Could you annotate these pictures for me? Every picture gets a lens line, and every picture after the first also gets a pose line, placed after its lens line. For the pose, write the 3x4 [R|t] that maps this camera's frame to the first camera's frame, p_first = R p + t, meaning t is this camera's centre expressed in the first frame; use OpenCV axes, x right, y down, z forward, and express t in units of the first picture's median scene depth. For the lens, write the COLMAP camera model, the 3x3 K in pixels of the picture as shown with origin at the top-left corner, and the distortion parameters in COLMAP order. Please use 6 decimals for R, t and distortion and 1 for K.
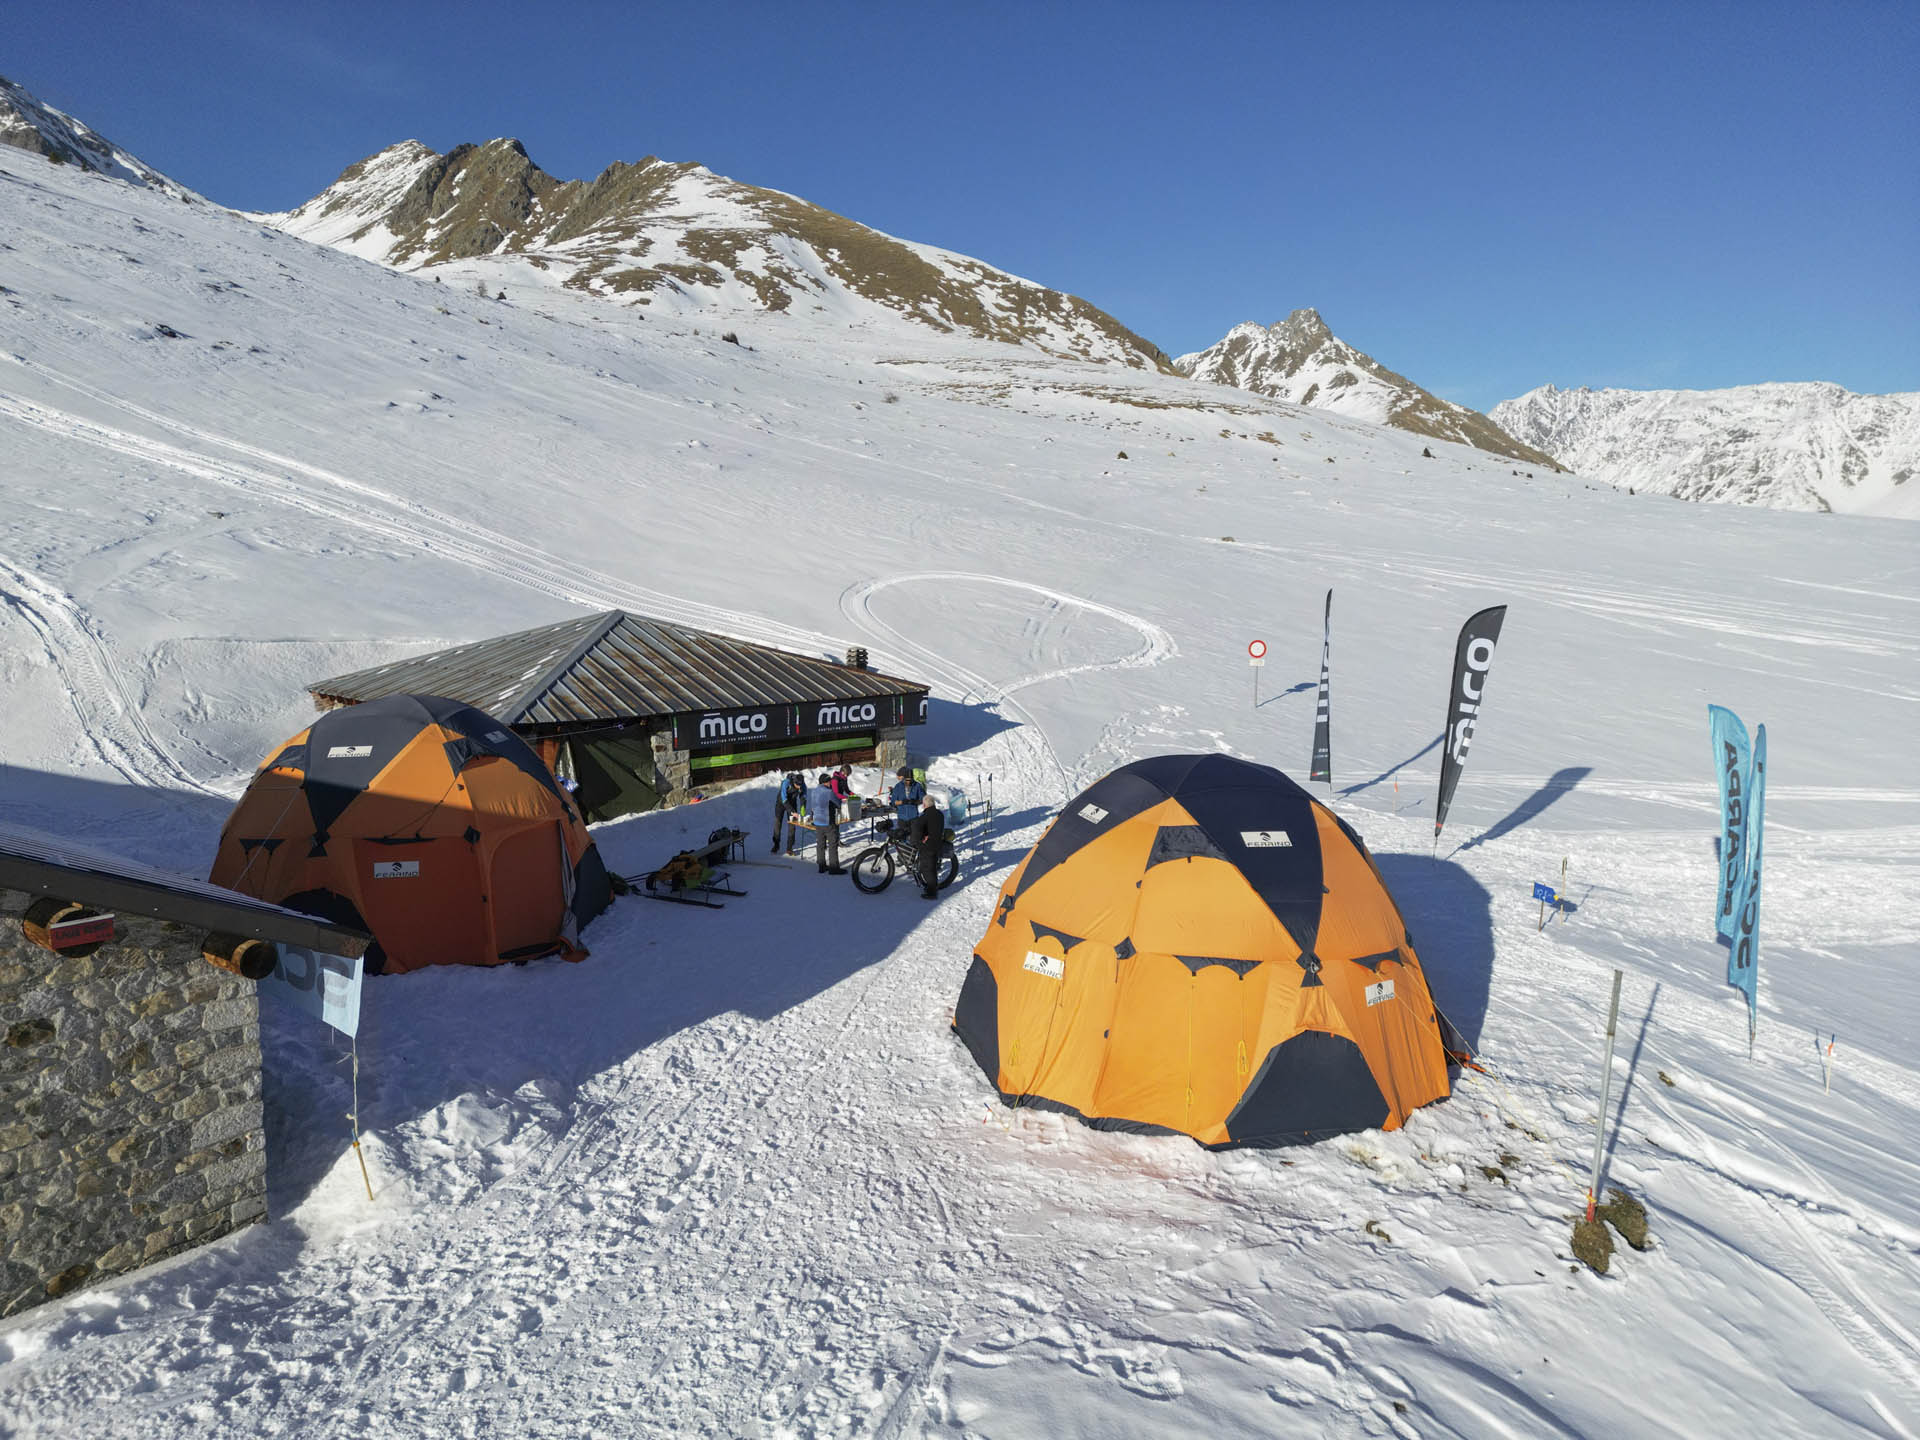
lens RADIAL K [[1322.4, 0, 948.4], [0, 1322.4, 718.1], [0, 0, 1]] dist [0.070636, -0.058977]
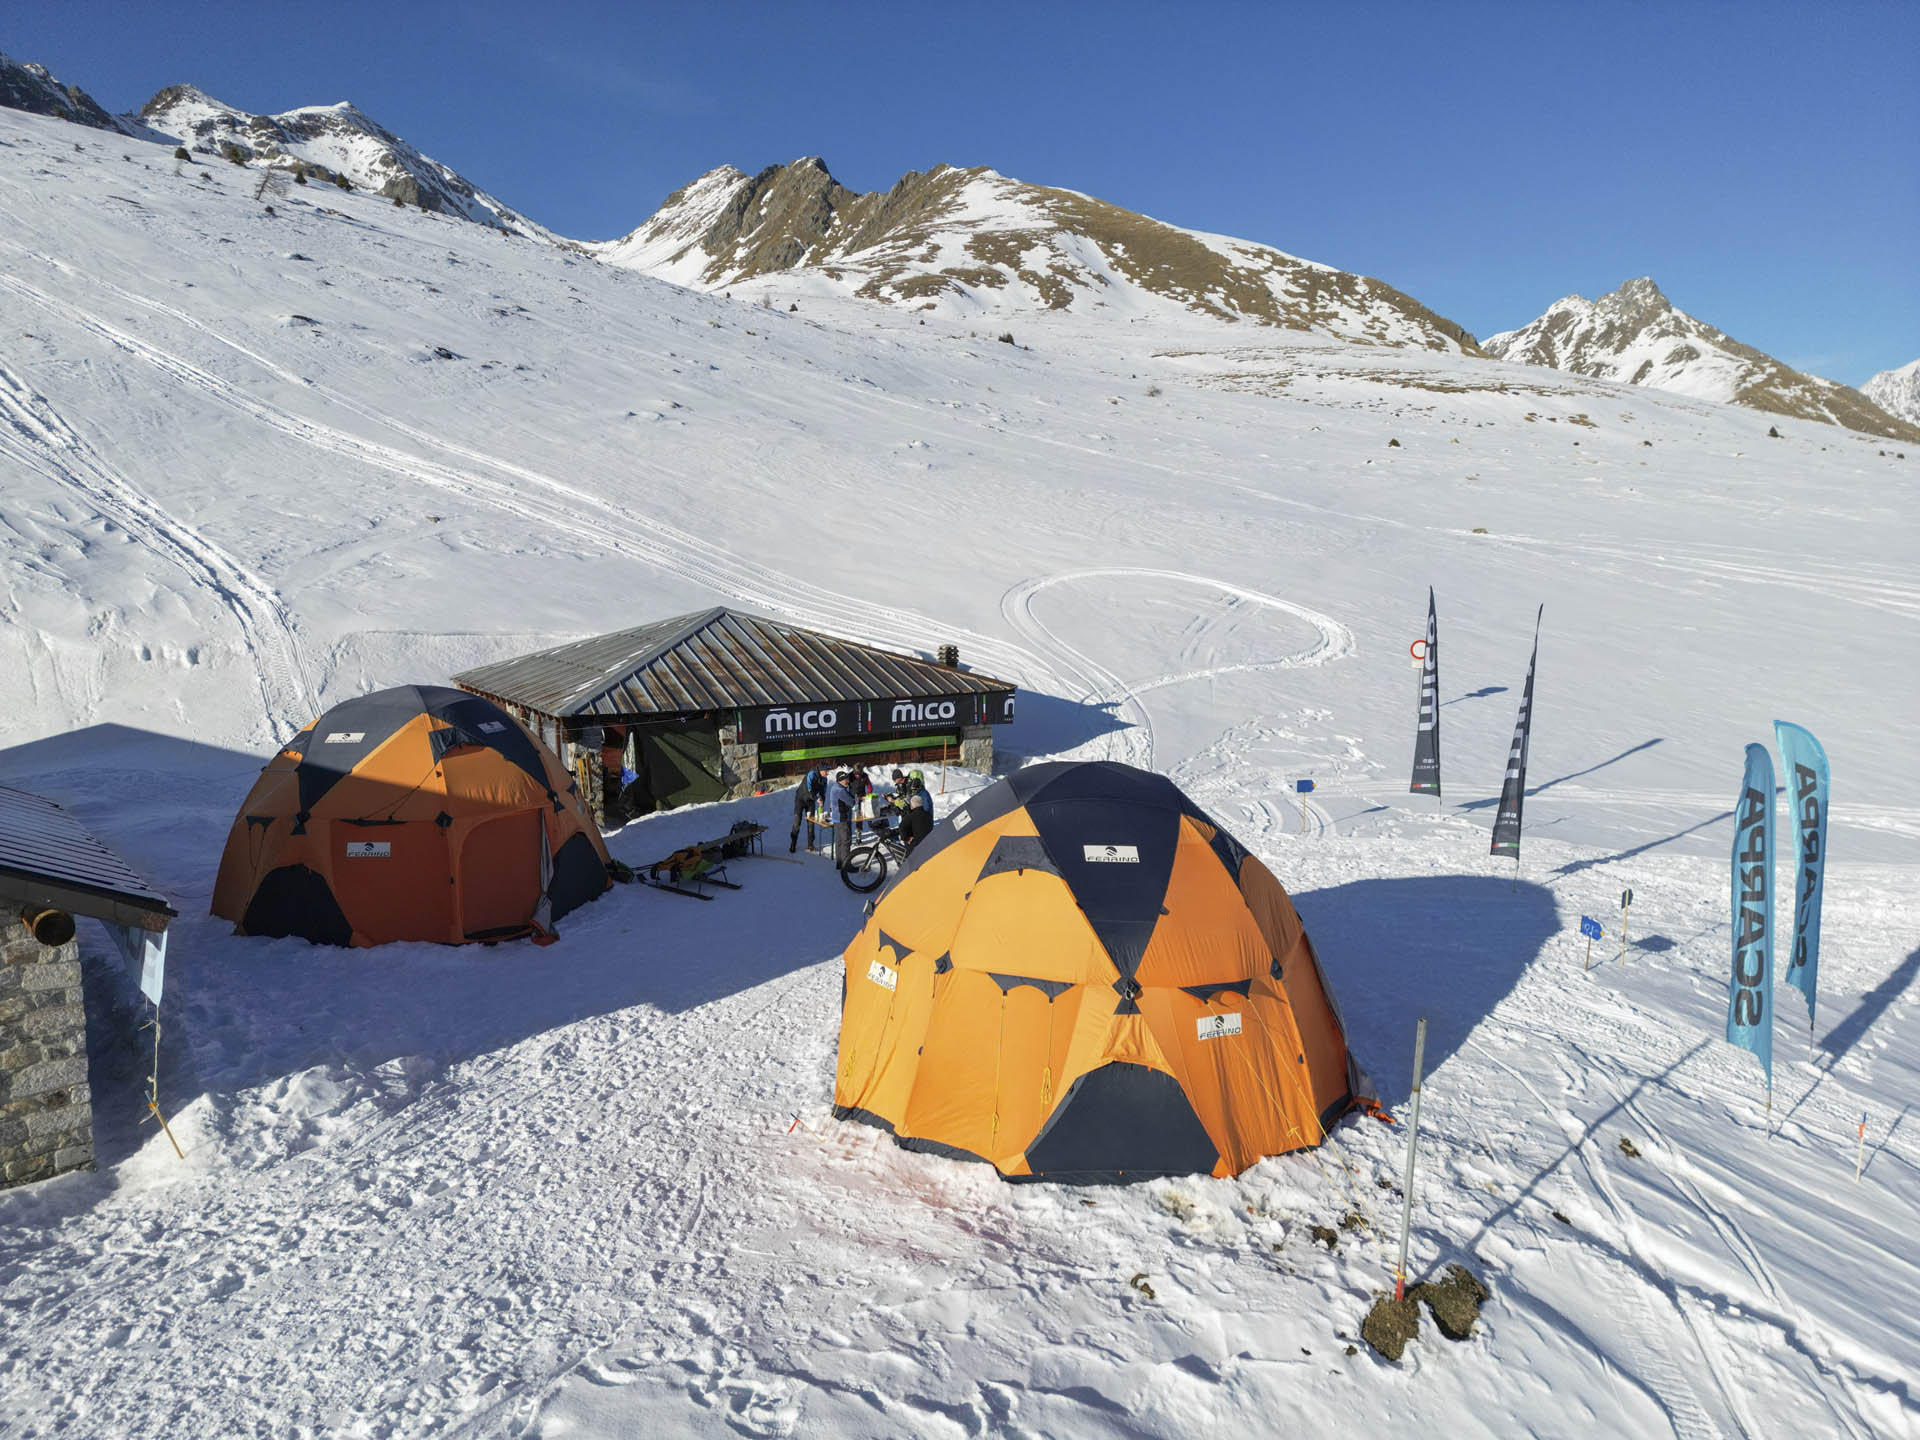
lens RADIAL K [[1322.4, 0, 948.4], [0, 1322.4, 718.1], [0, 0, 1]] dist [0.070636, -0.058977]
pose [[0.978499, 0.019967, -0.205283, 0.155798], [-0.019485, 0.999801, 0.004370, -0.003030], [0.205330, -0.000276, 0.978693, 0.032016]]
